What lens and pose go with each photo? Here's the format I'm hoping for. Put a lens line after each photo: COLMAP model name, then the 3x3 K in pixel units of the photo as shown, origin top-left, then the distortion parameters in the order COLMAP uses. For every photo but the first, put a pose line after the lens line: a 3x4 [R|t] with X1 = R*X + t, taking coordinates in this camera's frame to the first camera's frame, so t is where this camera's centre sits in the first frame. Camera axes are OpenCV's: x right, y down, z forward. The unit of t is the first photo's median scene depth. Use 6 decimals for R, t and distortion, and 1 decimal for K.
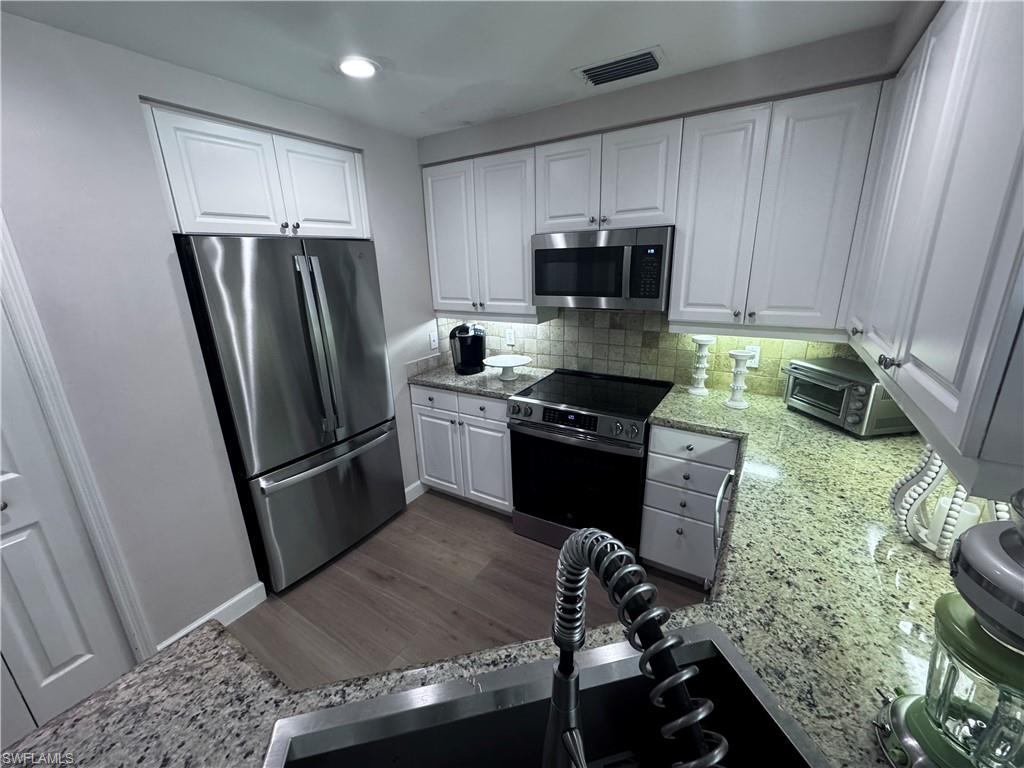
lens RADIAL K [[408.5, 0, 511.3], [0, 408.5, 380.4], [0, 0, 1]] dist [-0.000674, -0.000048]
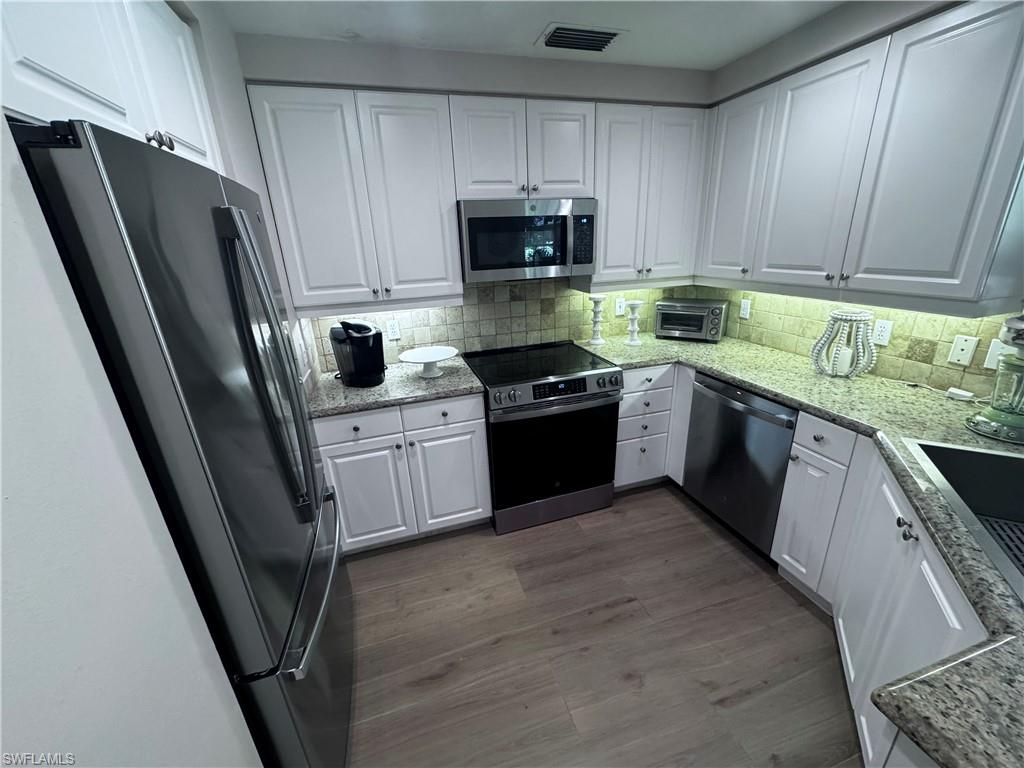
lens RADIAL K [[408.5, 0, 511.3], [0, 408.5, 380.4], [0, 0, 1]] dist [-0.000674, -0.000048]
pose [[0.653613, -0.249052, 0.714677, -0.551676], [0.235056, 0.964407, 0.121107, -0.063184], [-0.719402, 0.088833, 0.688891, 0.334208]]
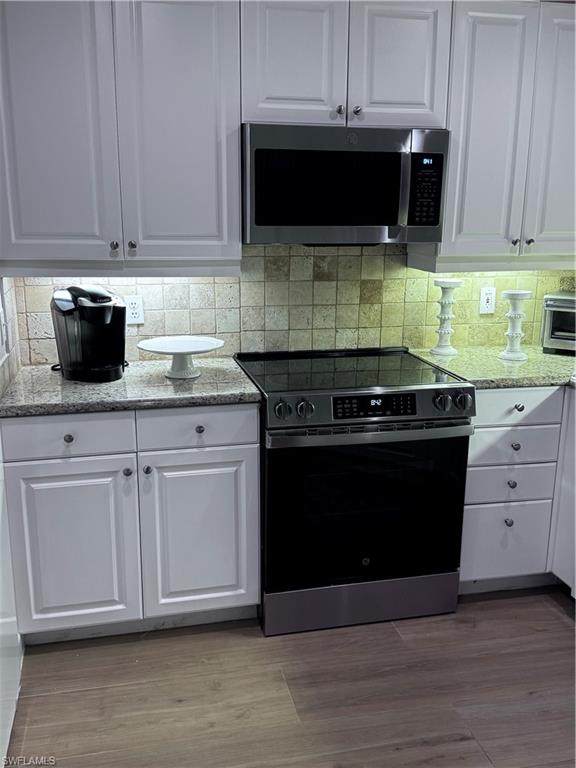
lens RADIAL K [[725.0, 0, 288.0], [0, 725.0, 384.0], [0, 0, 1]] dist [0.177351, -0.347520]
pose [[0.707685, -0.132816, 0.693932, -0.661326], [0.172116, 0.984991, 0.012997, 0.016821], [-0.685243, 0.110239, 0.719923, 0.202703]]
